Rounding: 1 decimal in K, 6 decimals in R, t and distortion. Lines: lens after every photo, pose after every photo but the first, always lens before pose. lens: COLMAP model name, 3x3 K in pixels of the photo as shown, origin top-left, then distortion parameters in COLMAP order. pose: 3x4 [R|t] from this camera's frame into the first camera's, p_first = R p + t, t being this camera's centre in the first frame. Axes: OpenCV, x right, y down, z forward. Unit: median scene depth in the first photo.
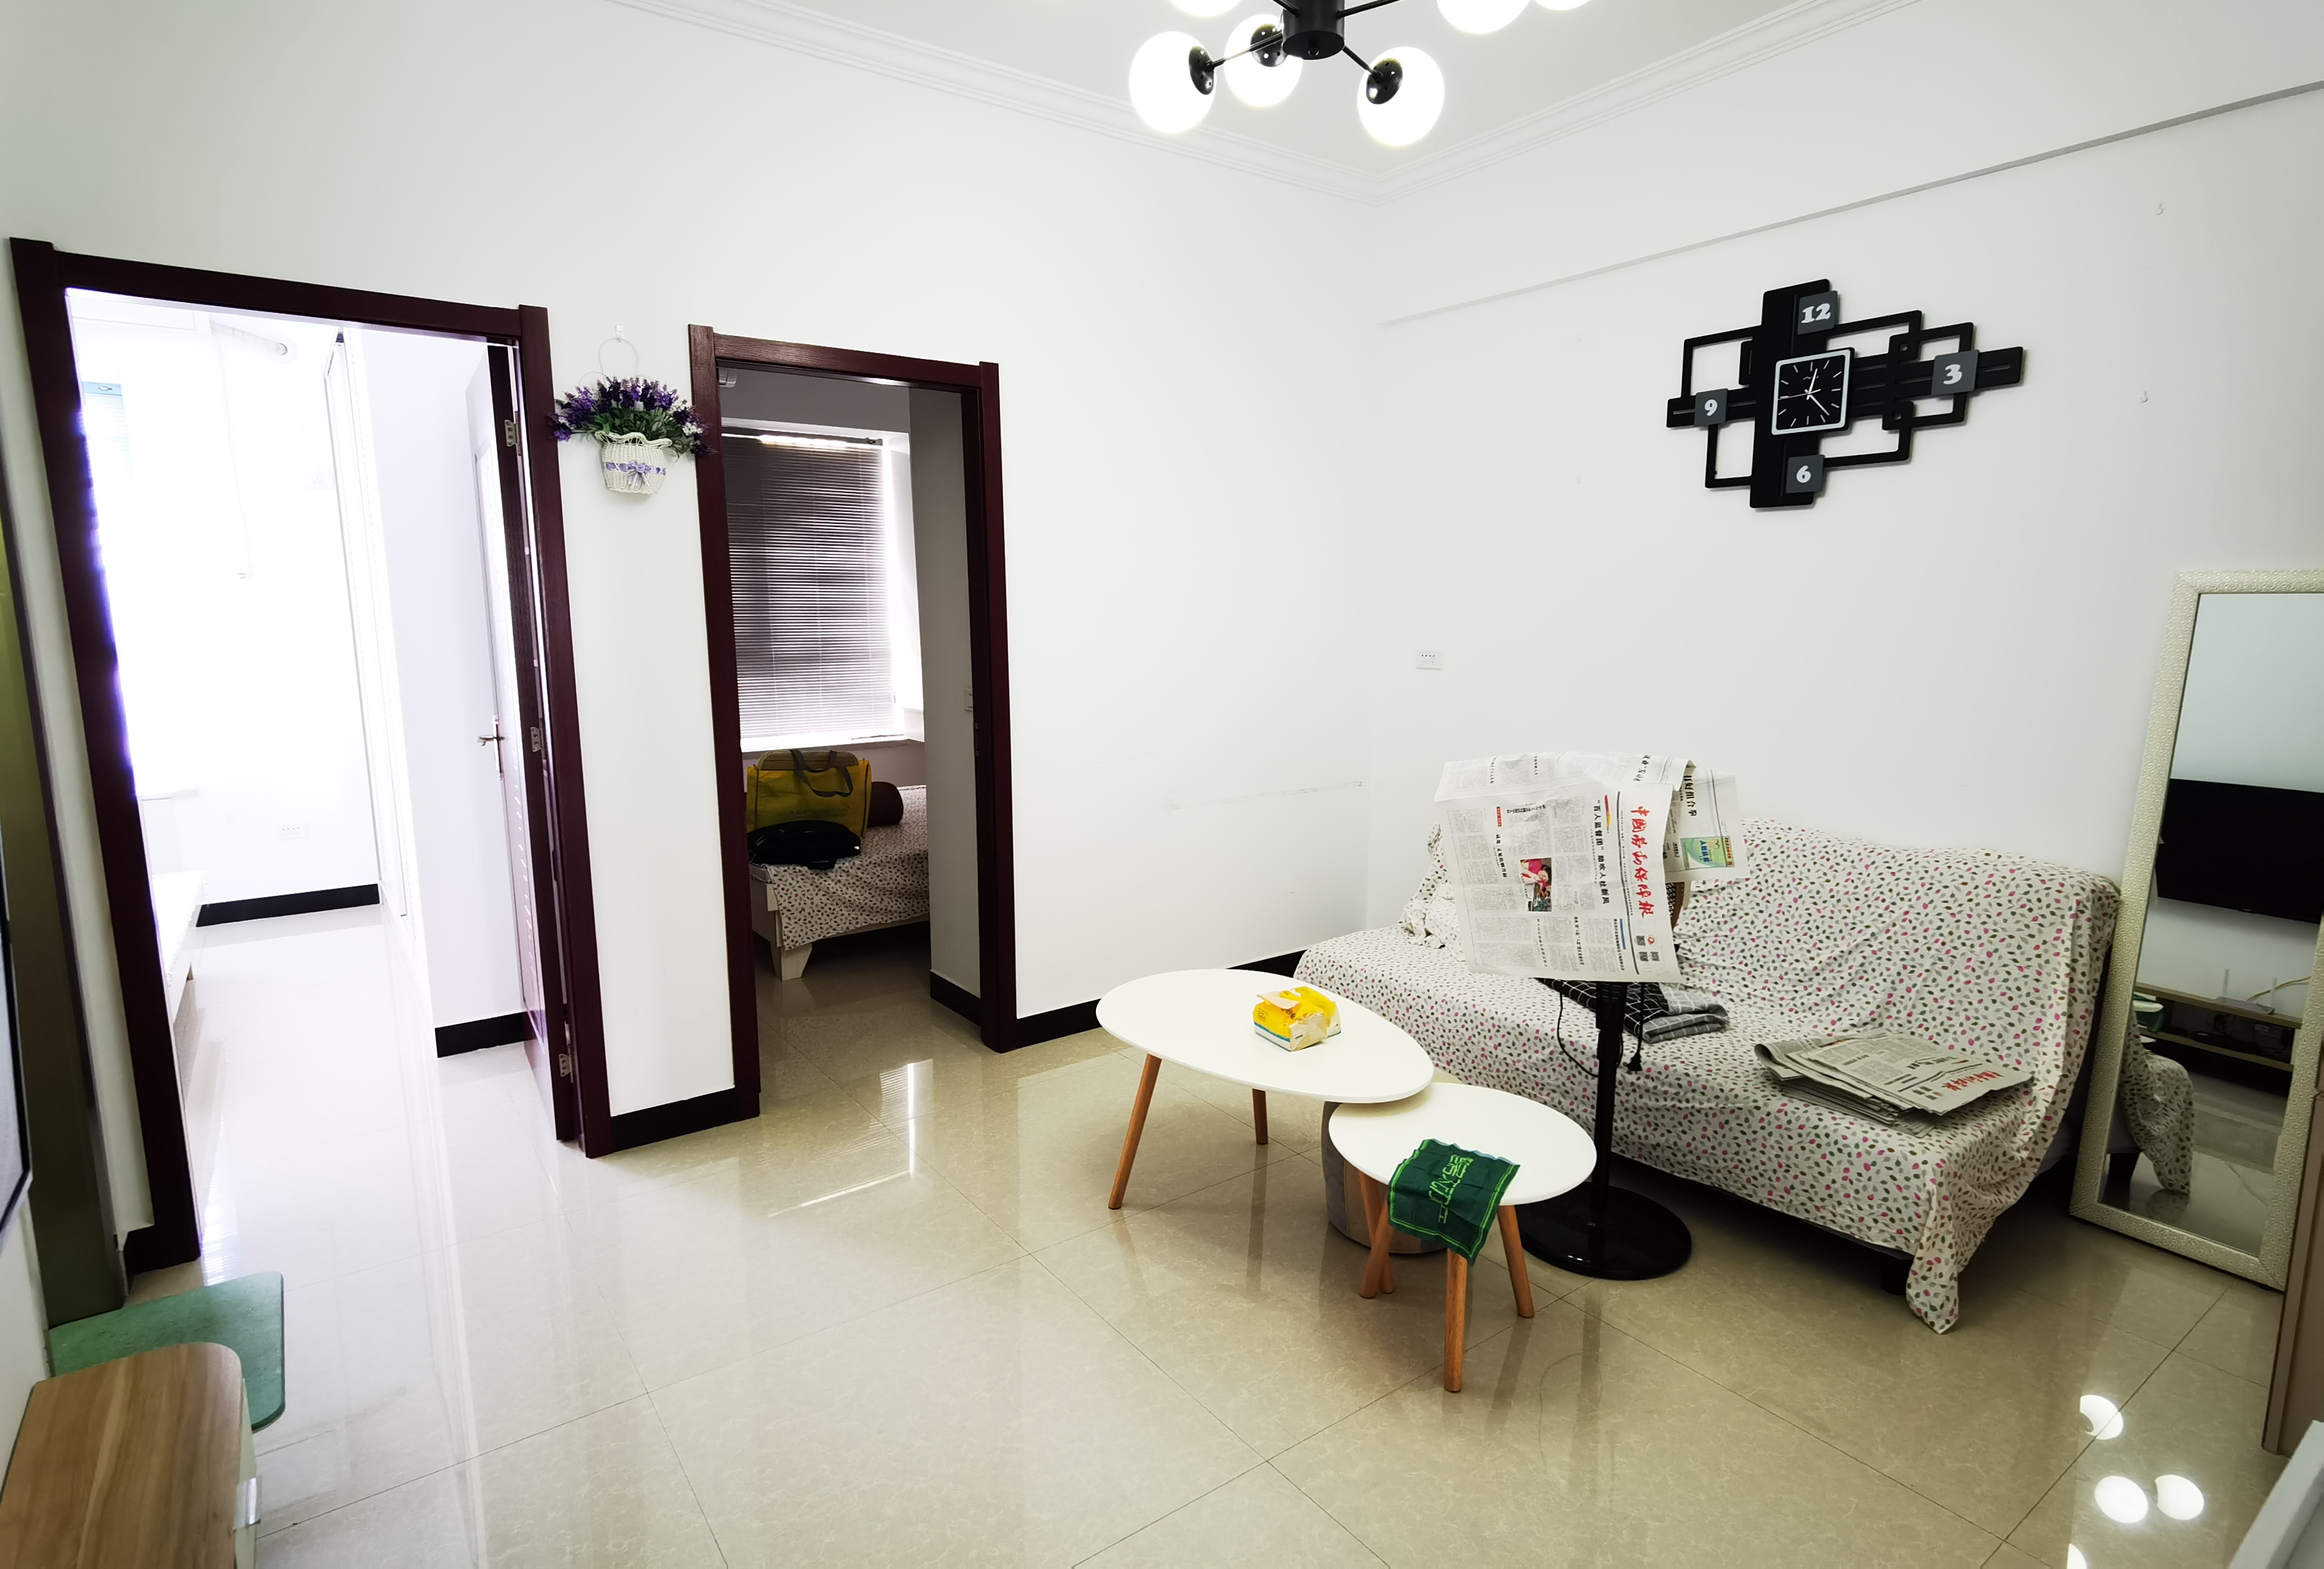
lens RADIAL K [[1191.9, 0, 1162.0], [0, 1191.9, 784.5], [0, 0, 1]] dist [-0.001434, 0.000158]
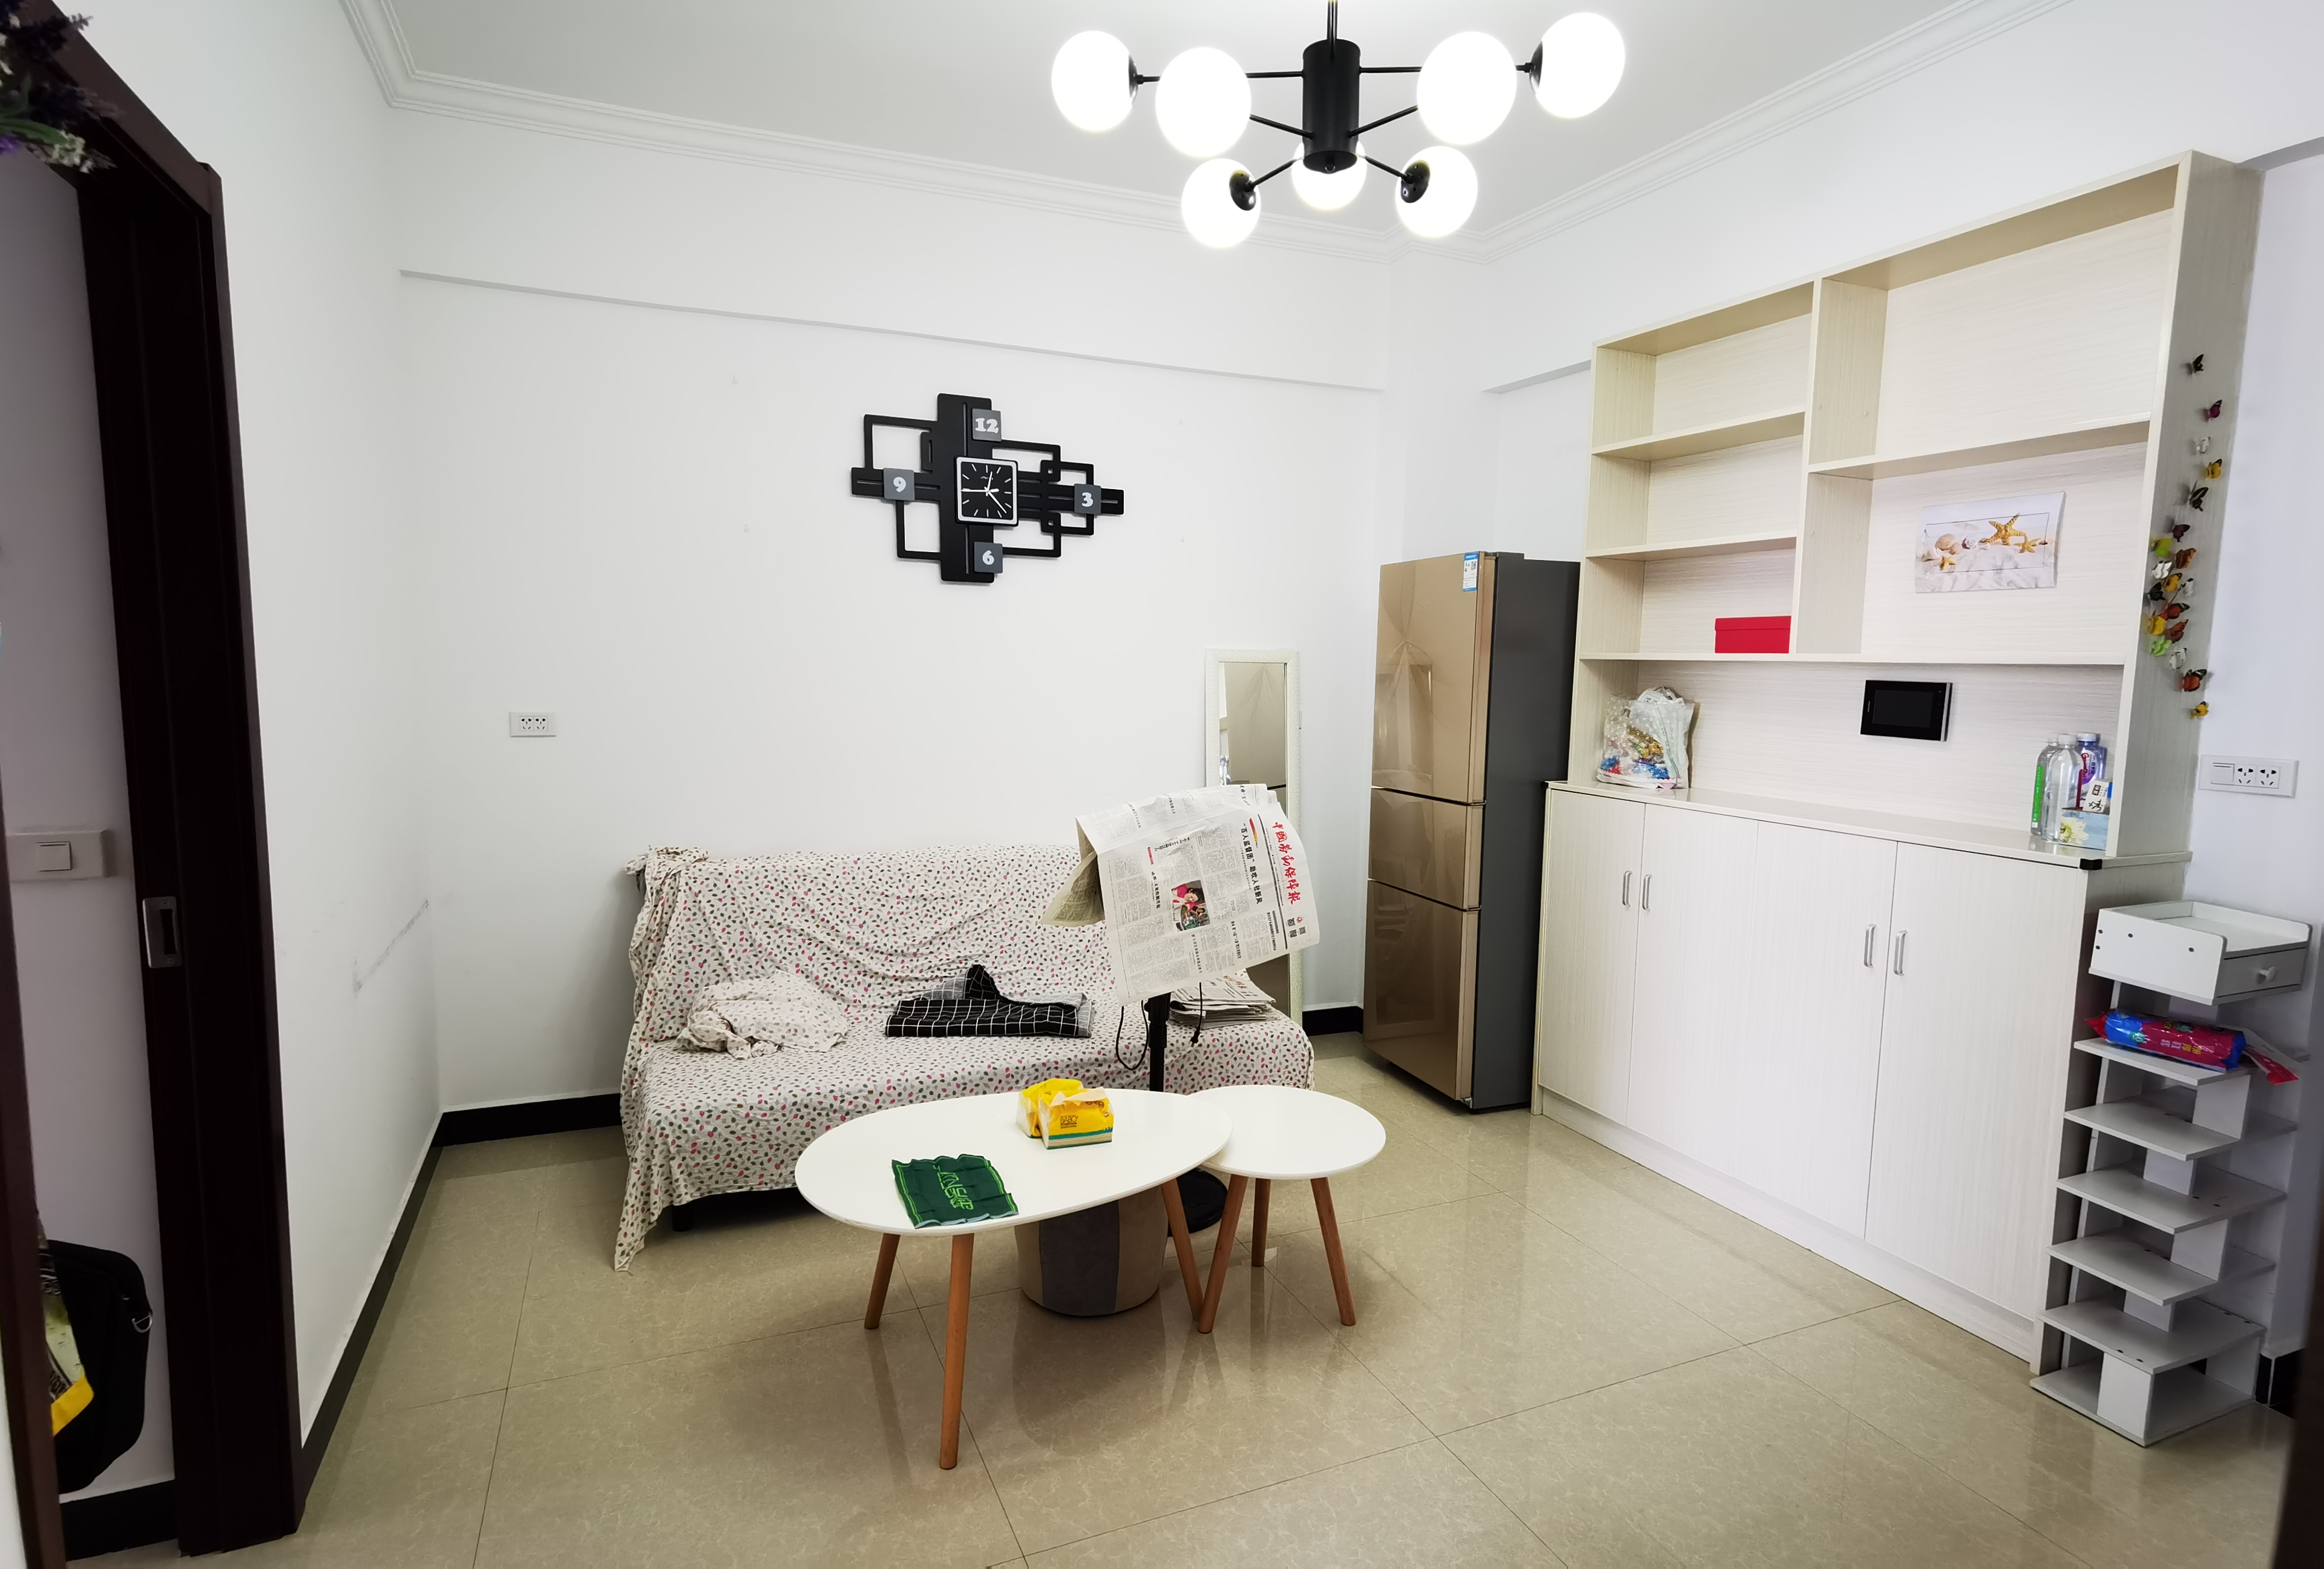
lens RADIAL K [[1186.2, 0, 1162.0], [0, 1186.2, 784.5], [0, 0, 1]] dist [0.112899, 0.000029]
pose [[0.218095, -0.096291, 0.971166, -0.674245], [0.133188, 0.988747, 0.068124, -0.097134], [-0.966796, 0.114490, 0.228466, 0.618328]]
